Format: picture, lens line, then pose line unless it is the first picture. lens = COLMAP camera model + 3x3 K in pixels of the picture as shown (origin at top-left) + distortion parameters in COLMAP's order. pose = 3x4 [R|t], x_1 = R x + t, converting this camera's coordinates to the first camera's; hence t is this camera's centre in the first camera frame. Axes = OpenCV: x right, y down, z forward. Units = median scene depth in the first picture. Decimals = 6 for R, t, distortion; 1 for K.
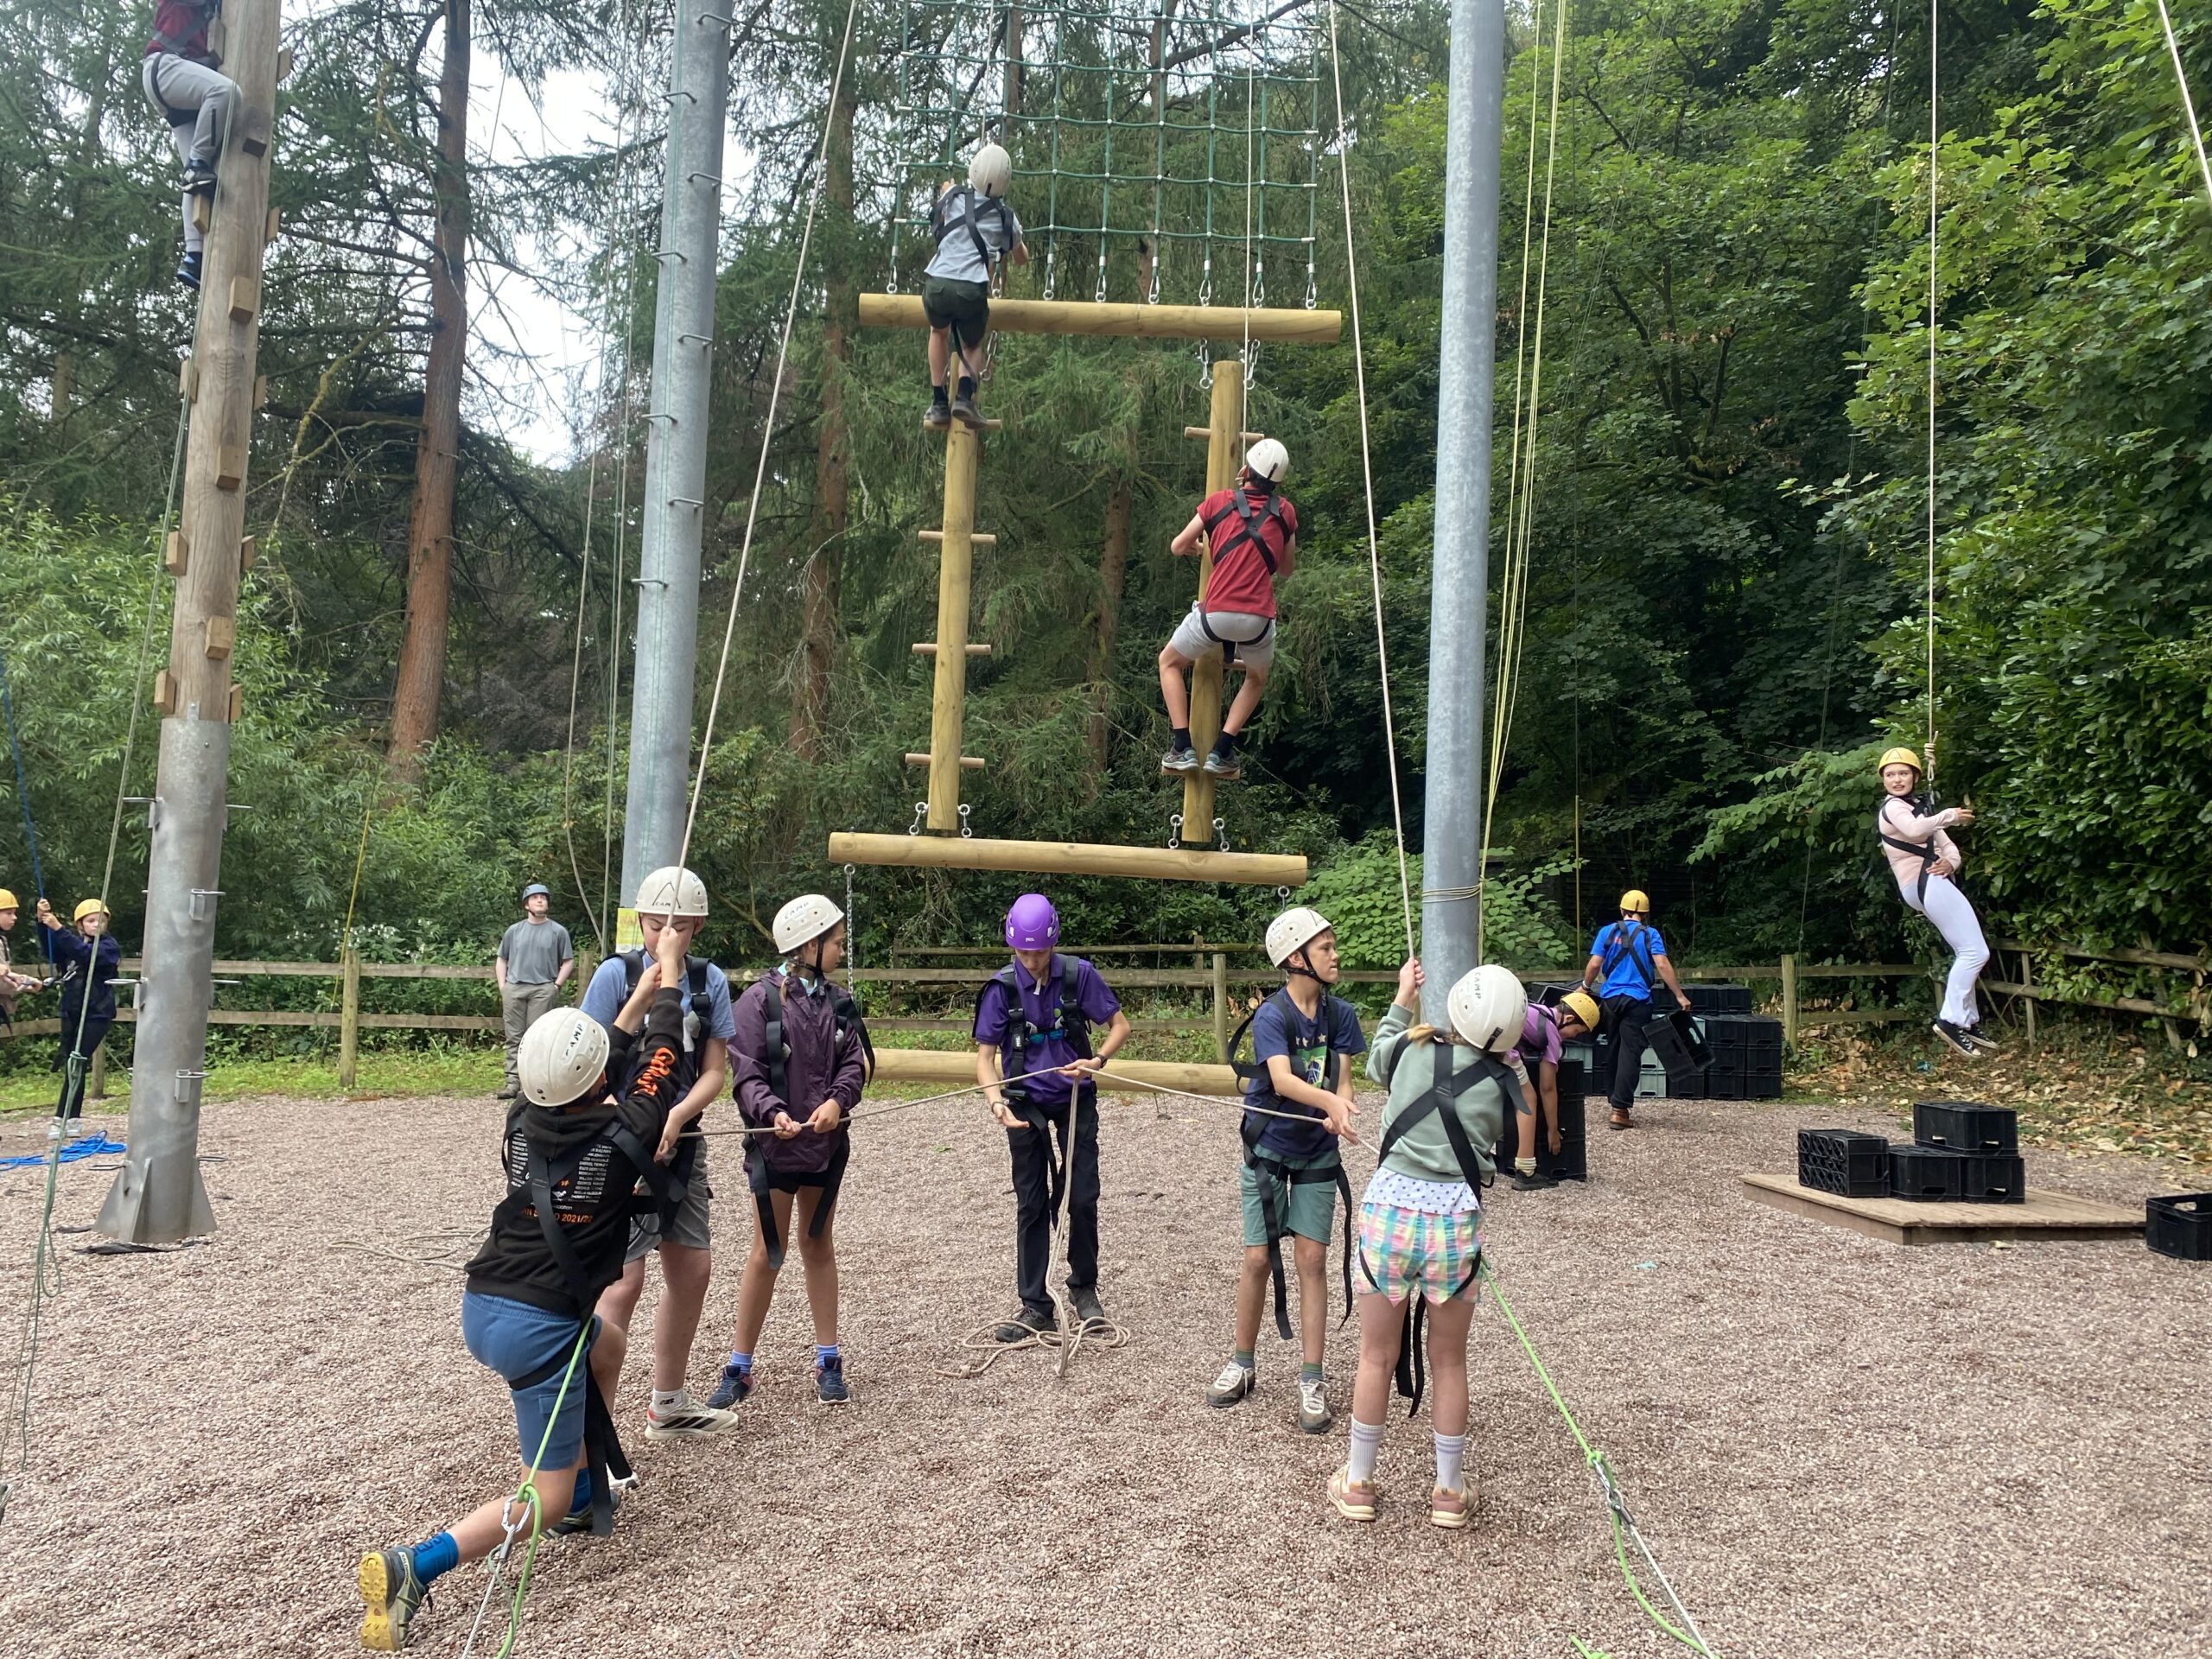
lens RADIAL K [[1668.4, 0, 1093.1], [0, 1668.4, 813.2], [0, 0, 1]] dist [0.040740, -0.042552]
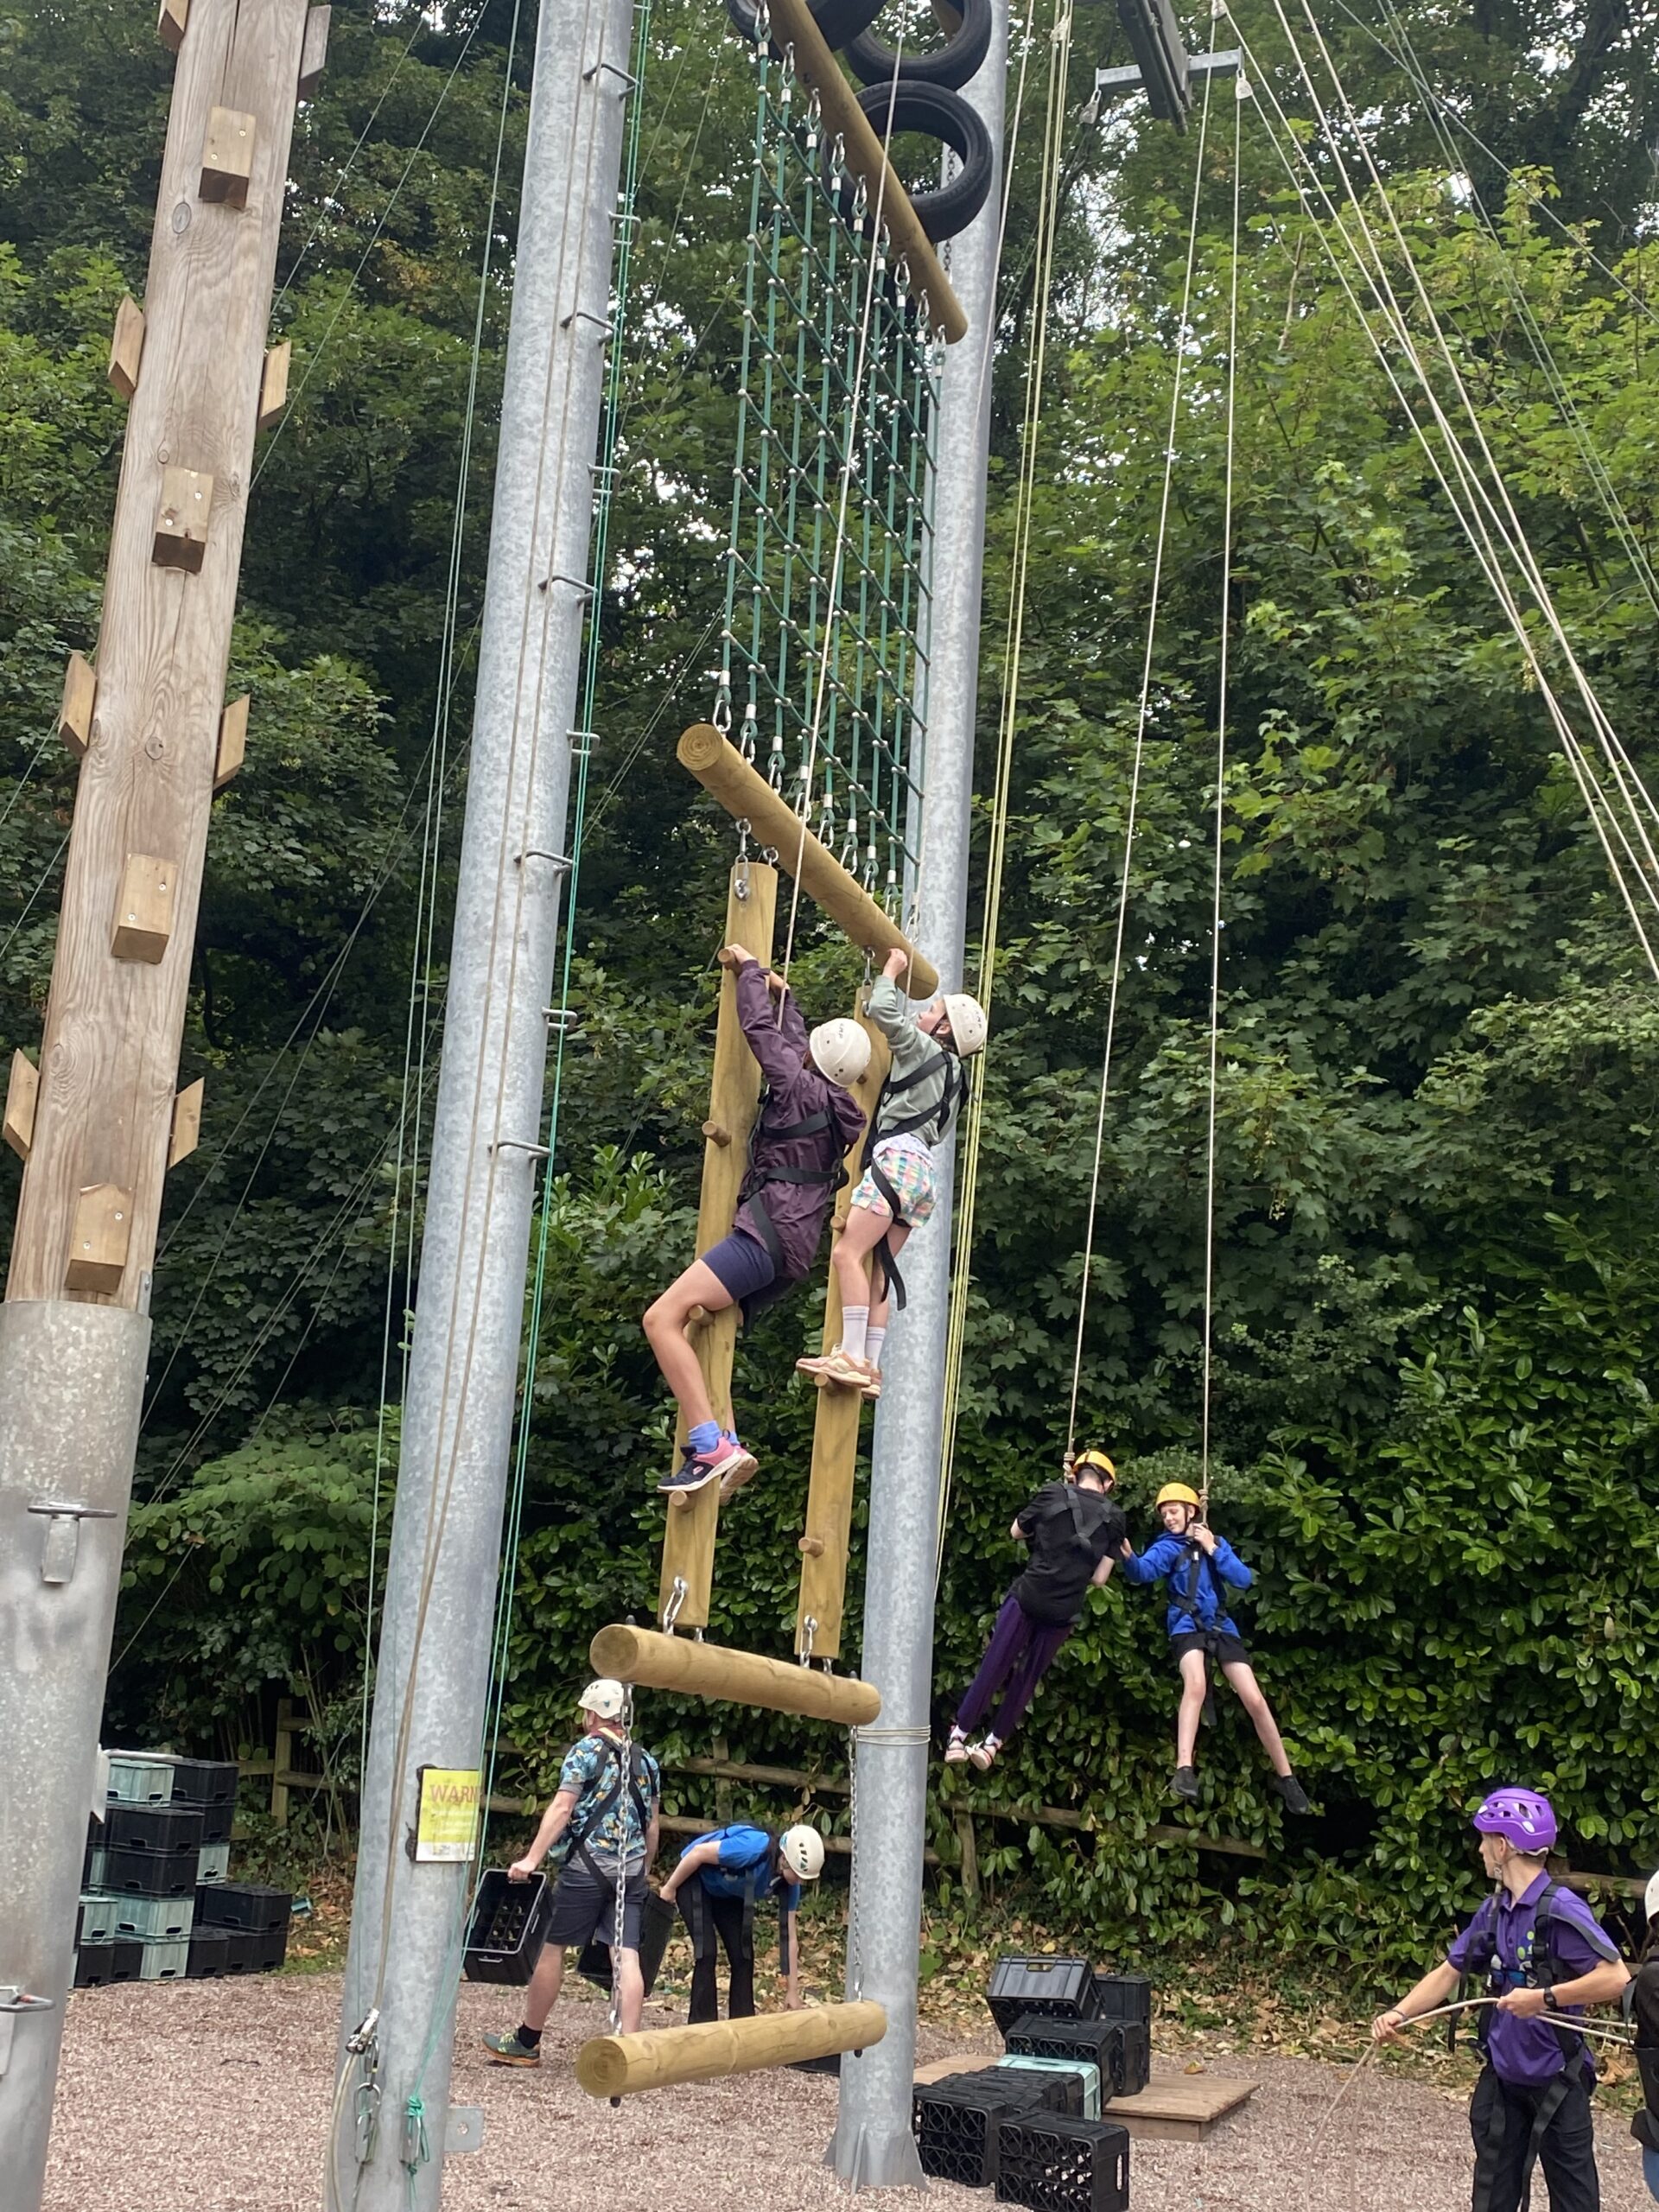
lens RADIAL K [[2629.8, 0, 830.7], [0, 2629.8, 1078.1], [0, 0, 1]] dist [0.046204, 0.000000]
pose [[0.436687, 0.221946, 0.871805, -0.533995], [-0.106784, 0.975026, -0.194736, -0.002841], [-0.893253, -0.008056, 0.449482, 0.287100]]
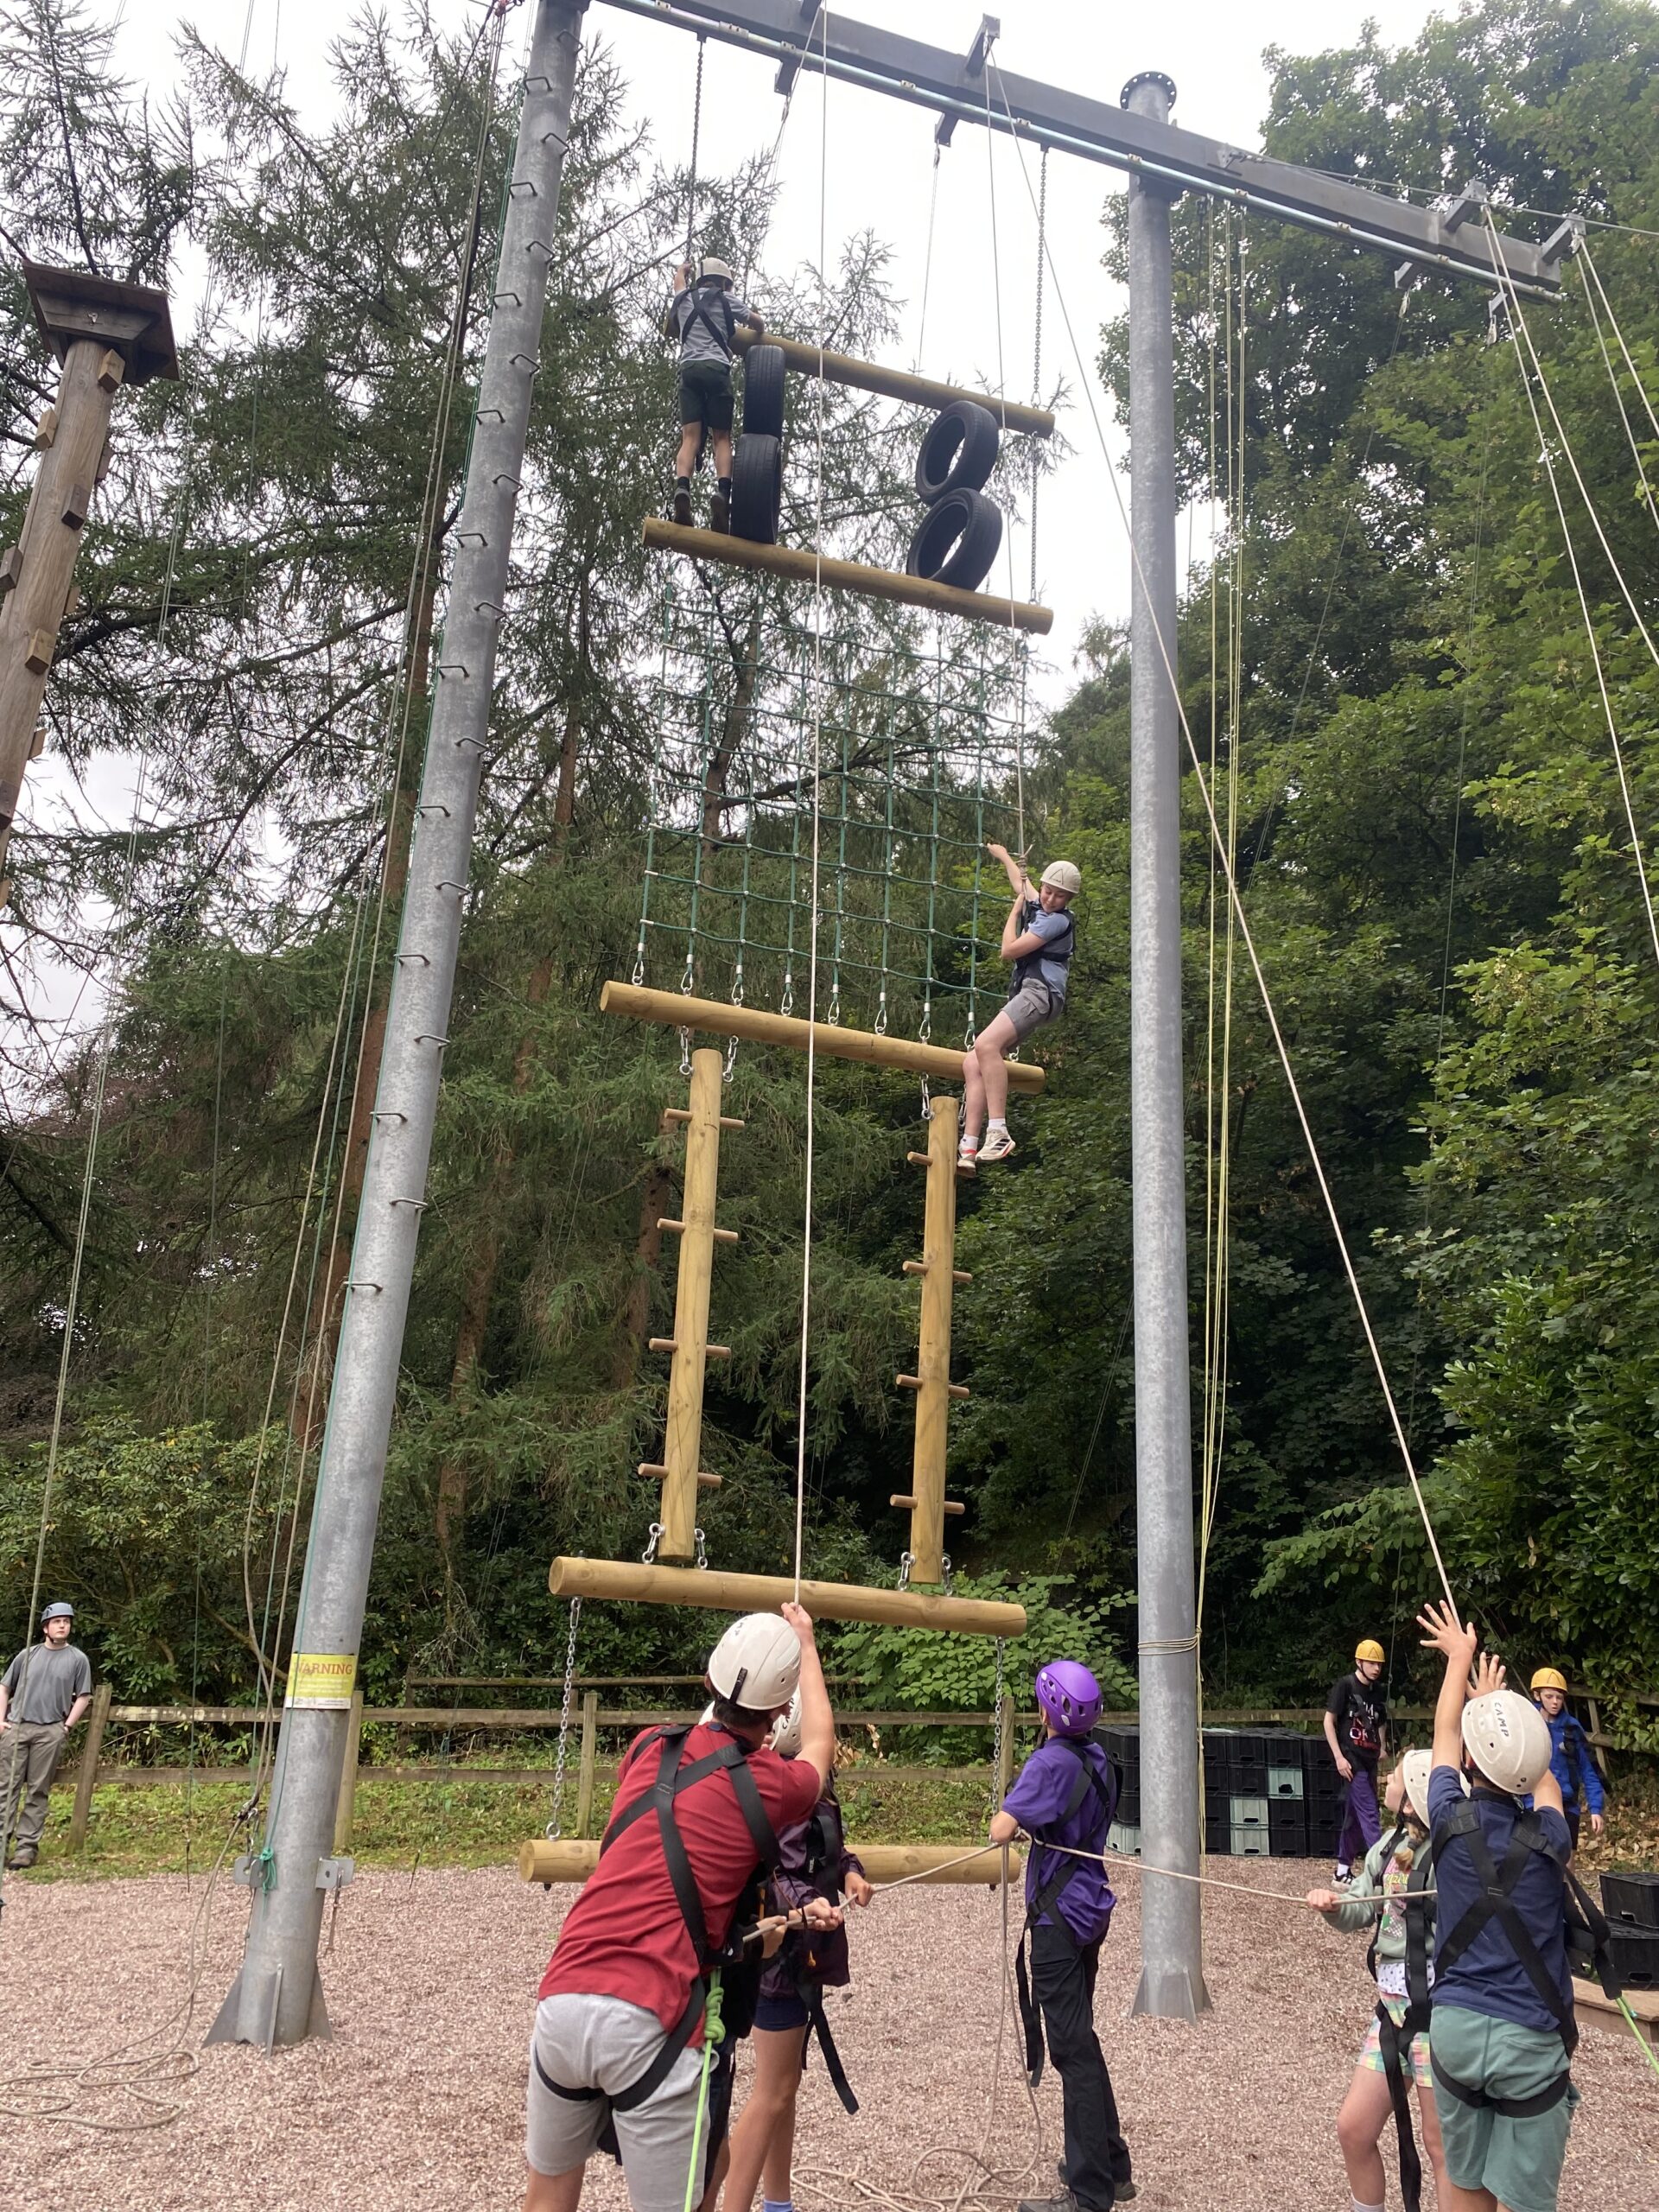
lens RADIAL K [[1668.4, 0, 818.7], [0, 1668.4, 1084.5], [0, 0, 1]] dist [0.040740, -0.042552]
pose [[0.983996, 0.067732, 0.164818, -0.099128], [-0.024655, 0.967797, -0.250523, -0.010130], [-0.176479, 0.242450, 0.953978, 0.019068]]
